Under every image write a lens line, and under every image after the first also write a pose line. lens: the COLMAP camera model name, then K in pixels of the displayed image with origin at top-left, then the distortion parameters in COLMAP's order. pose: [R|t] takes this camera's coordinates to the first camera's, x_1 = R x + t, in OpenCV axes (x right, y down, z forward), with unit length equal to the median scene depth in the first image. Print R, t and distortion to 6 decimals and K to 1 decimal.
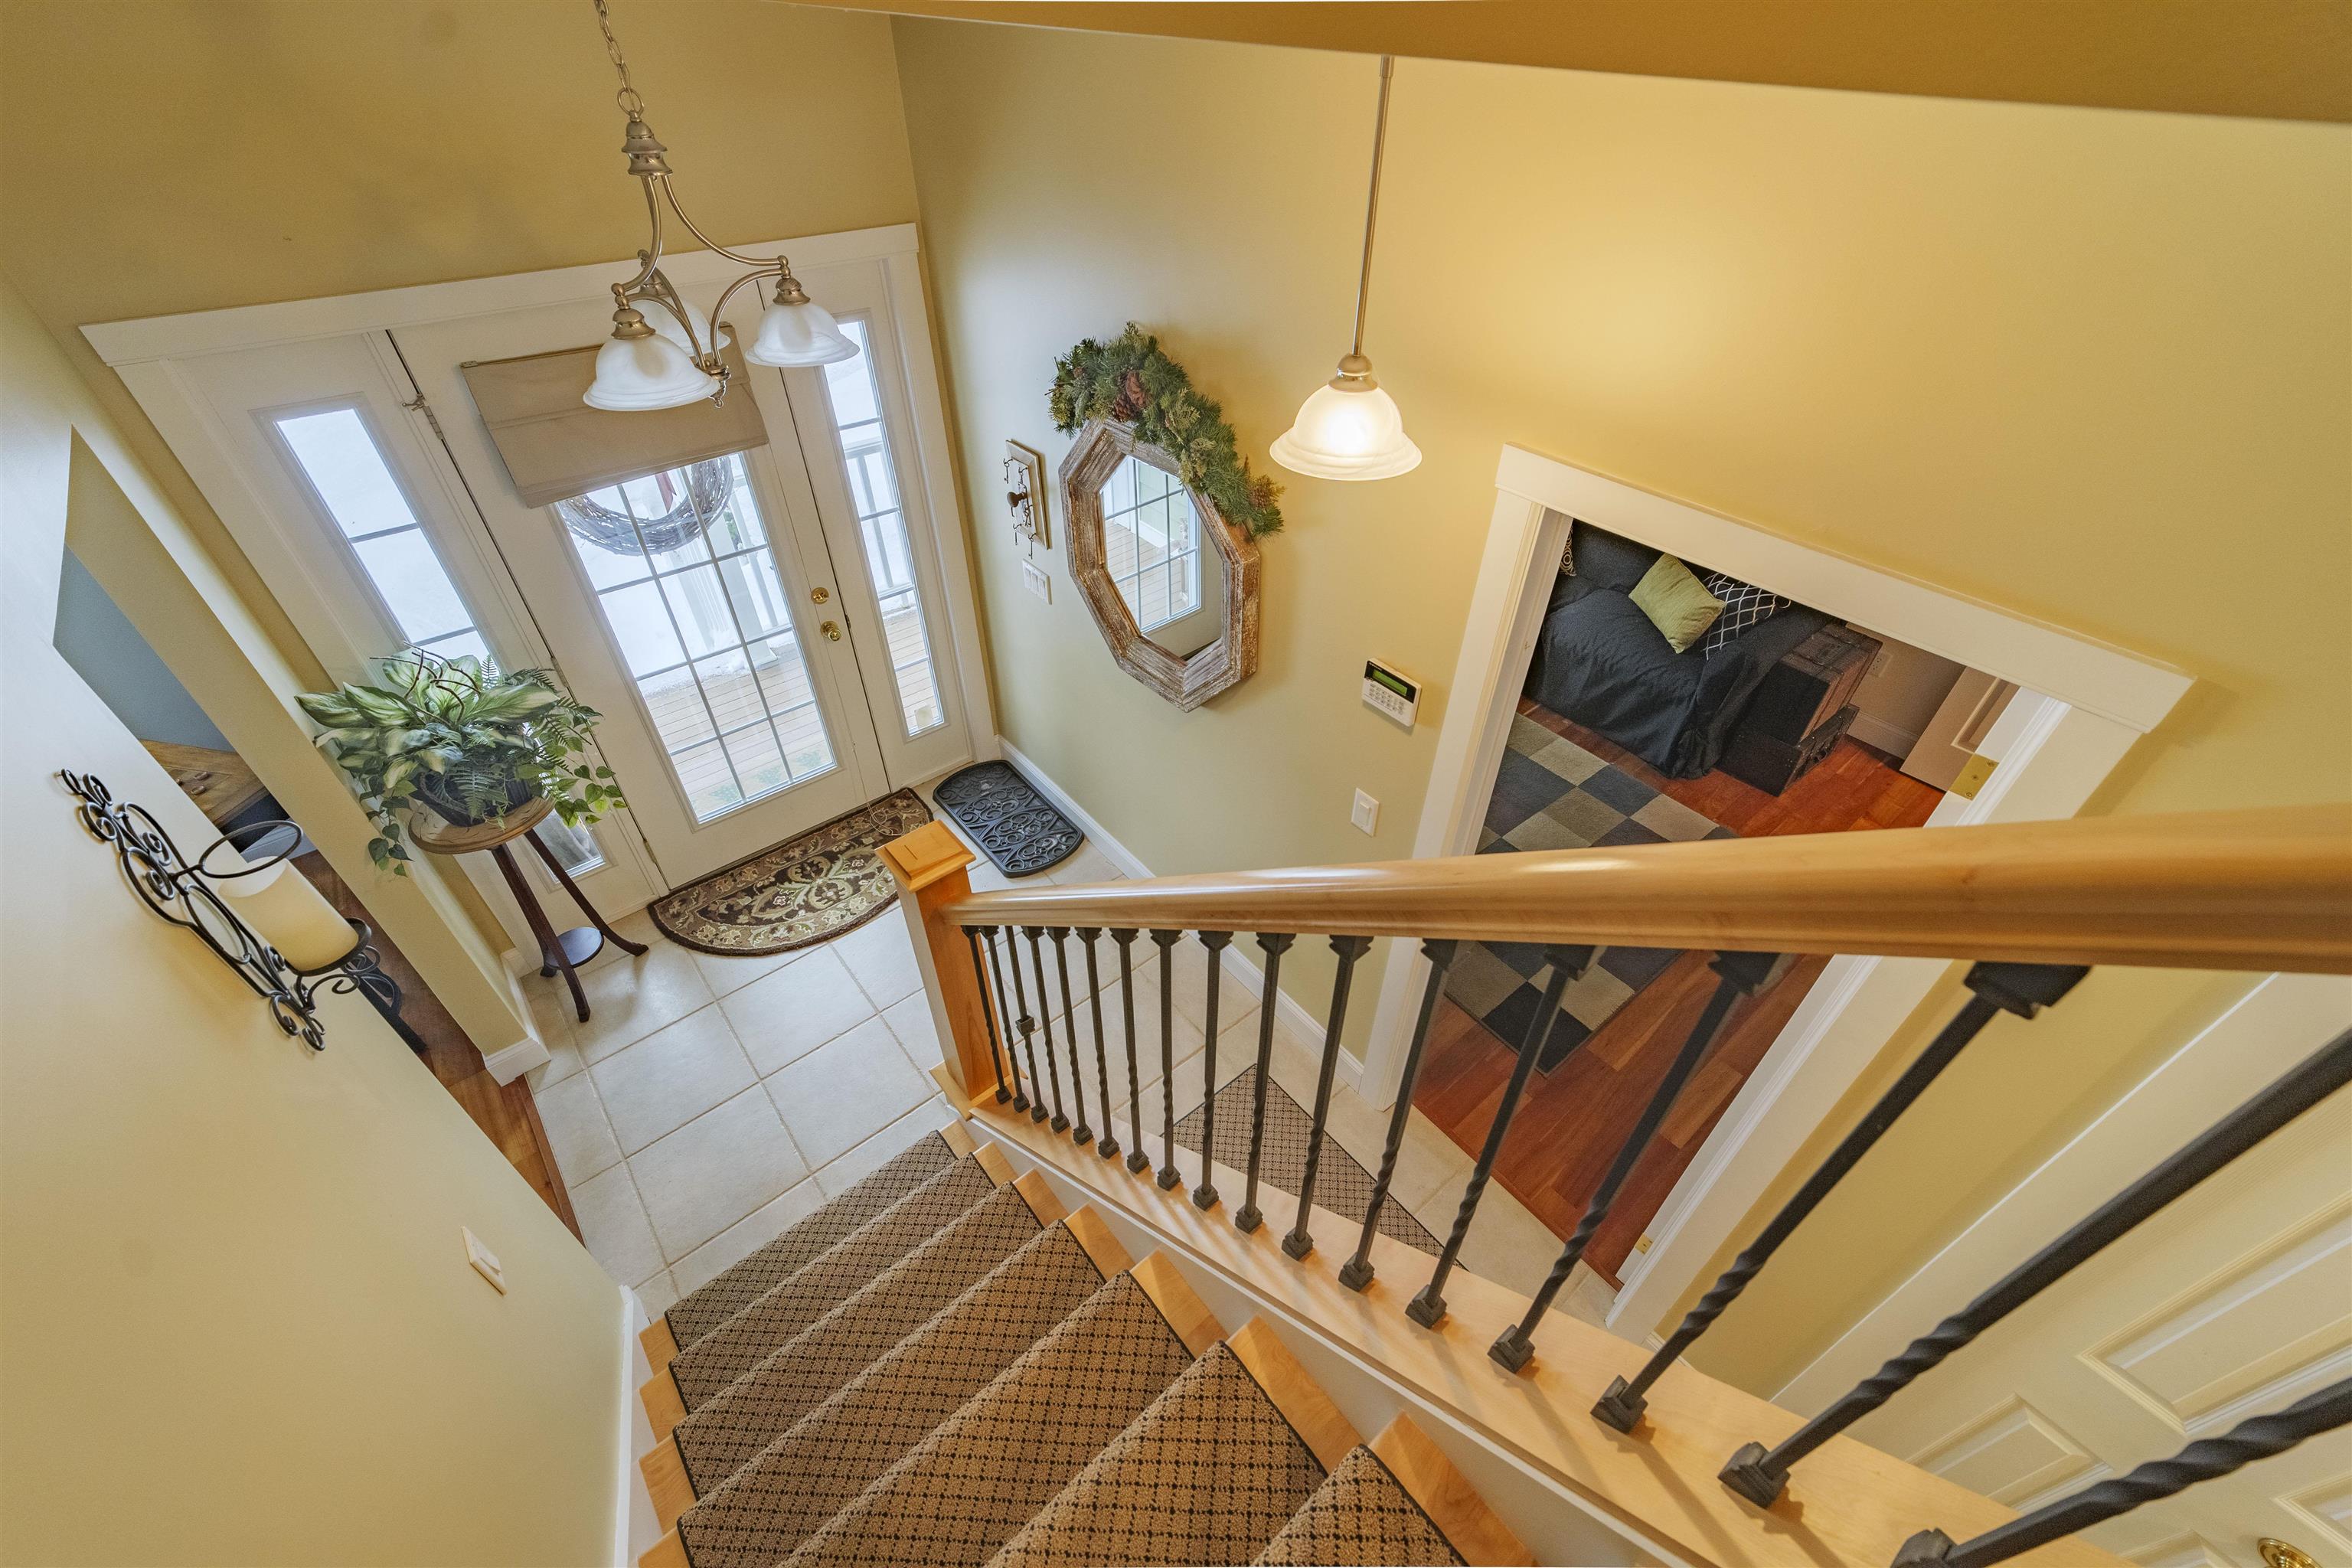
lens RADIAL K [[953.2, 0, 1176.1], [0, 953.2, 778.4], [0, 0, 1]] dist [0.017957, -0.000484]
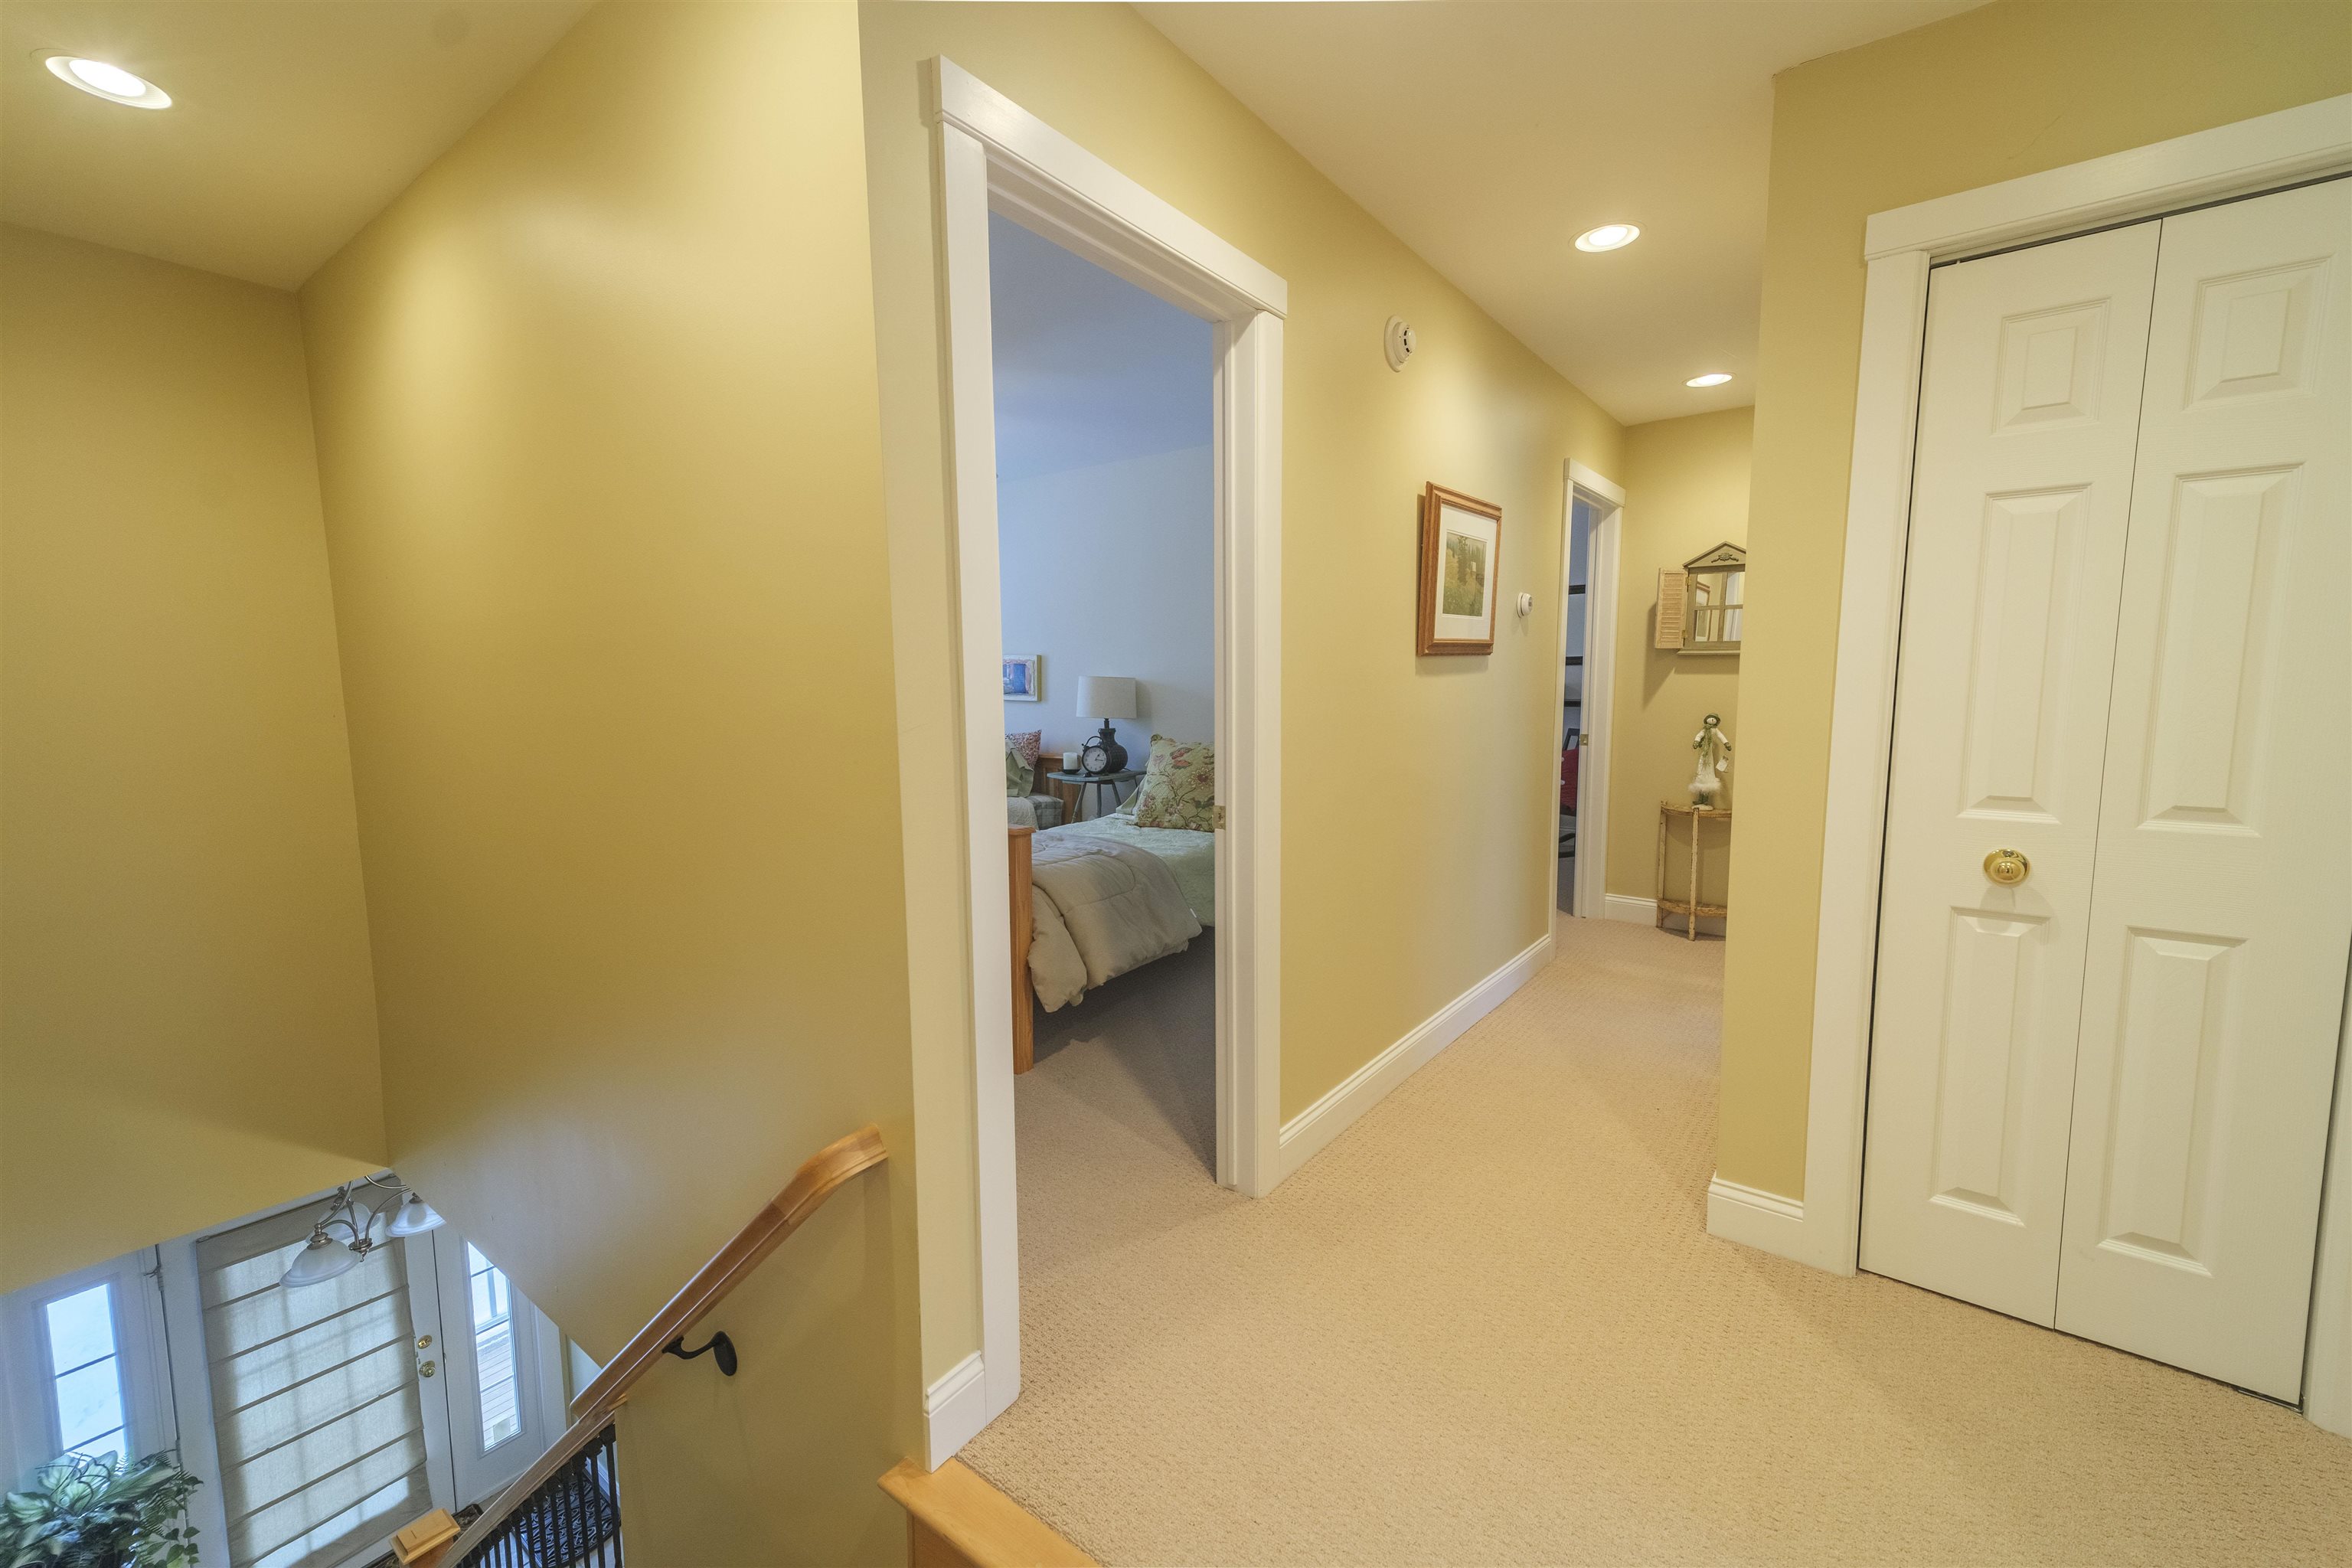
lens RADIAL K [[953.2, 0, 1176.1], [0, 953.2, 778.4], [0, 0, 1]] dist [0.017957, -0.000484]
pose [[0.971097, -0.036190, 0.235927, 0.527254], [0.161618, 0.827070, -0.538364, 0.091077], [-0.175645, 0.560933, 0.809013, -1.077173]]
